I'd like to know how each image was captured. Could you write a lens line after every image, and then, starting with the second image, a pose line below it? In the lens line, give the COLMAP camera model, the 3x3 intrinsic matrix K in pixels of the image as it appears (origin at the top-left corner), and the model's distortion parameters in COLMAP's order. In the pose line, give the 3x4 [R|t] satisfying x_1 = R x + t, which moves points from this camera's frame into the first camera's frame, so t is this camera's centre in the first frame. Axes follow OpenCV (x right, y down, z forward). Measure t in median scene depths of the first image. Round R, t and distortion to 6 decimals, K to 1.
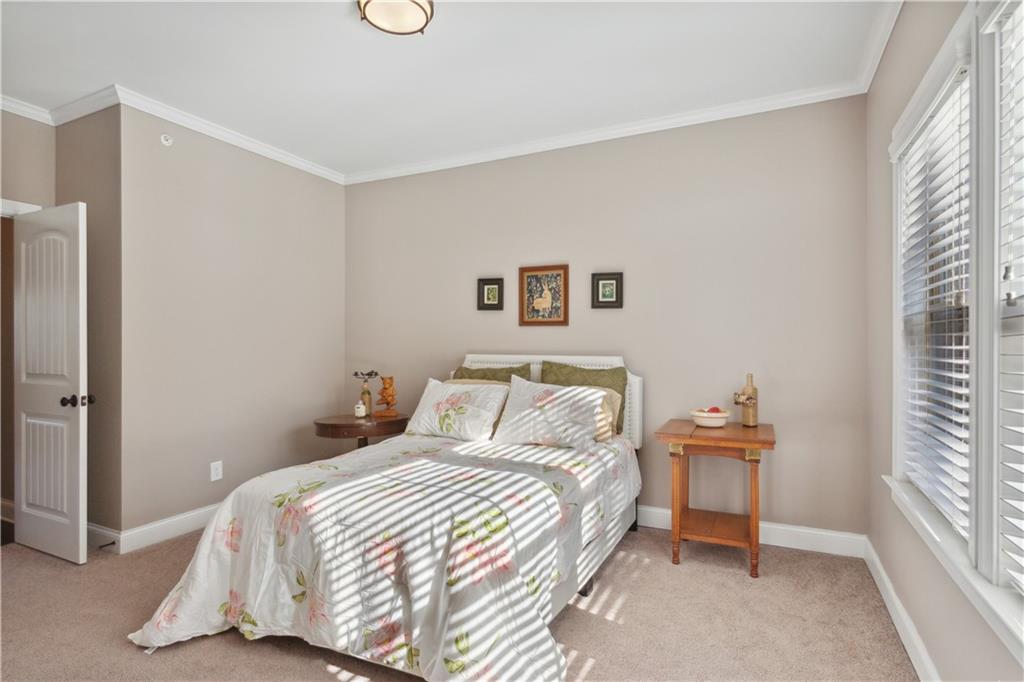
lens RADIAL K [[519.6, 0, 512.7], [0, 519.6, 345.6], [0, 0, 1]] dist [-0.002950, 0.000265]
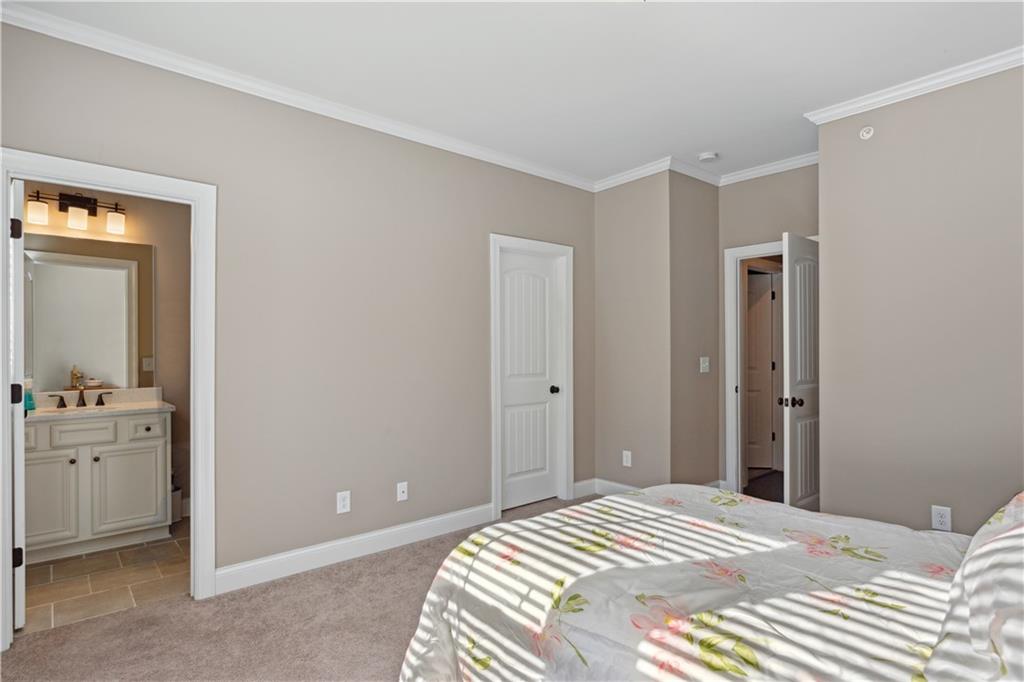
lens RADIAL K [[519.6, 0, 492.3], [0, 519.6, 347.9], [0, 0, 1]] dist [-0.002950, 0.000265]
pose [[-0.393965, 0.000301, -0.919126, 0.508330], [0.004886, 0.999987, -0.001766, -0.017558], [0.919113, -0.005187, -0.393961, 0.855253]]
